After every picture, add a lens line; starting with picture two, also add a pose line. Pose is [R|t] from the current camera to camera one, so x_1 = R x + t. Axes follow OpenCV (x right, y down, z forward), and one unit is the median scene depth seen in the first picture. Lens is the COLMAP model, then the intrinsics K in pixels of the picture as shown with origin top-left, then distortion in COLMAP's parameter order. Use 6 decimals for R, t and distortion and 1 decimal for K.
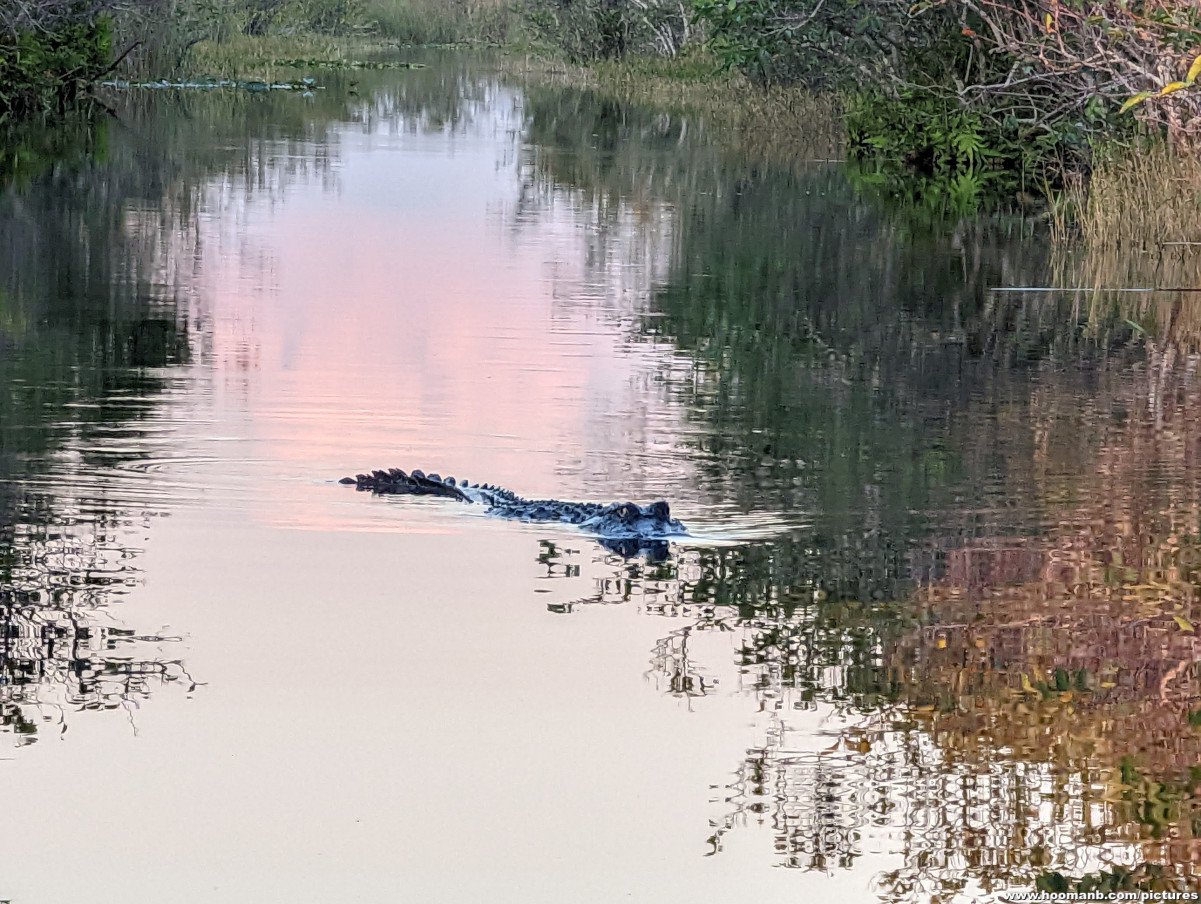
lens RADIAL K [[3653.6, 0, 601.1], [0, 3653.6, 451.7], [0, 0, 1]] dist [0.114519, 0.000000]
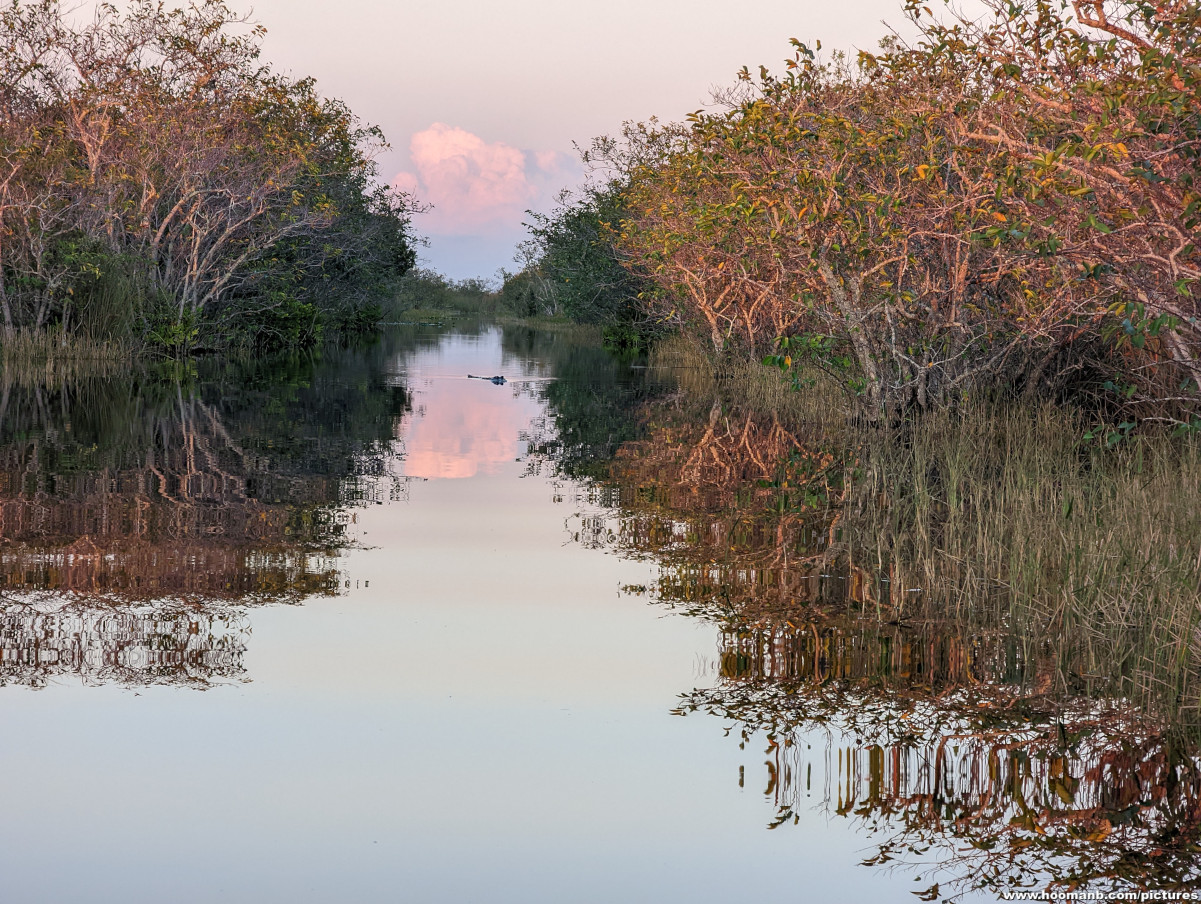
lens RADIAL K [[3653.6, 0, 600.2], [0, 3653.6, 451.9], [0, 0, 1]] dist [0.114519, 0.000000]
pose [[0.999275, 0.000269, 0.038065, -0.061960], [0.002760, 0.996831, -0.079497, 0.275516], [-0.037966, 0.079545, 0.996108, -2.260547]]
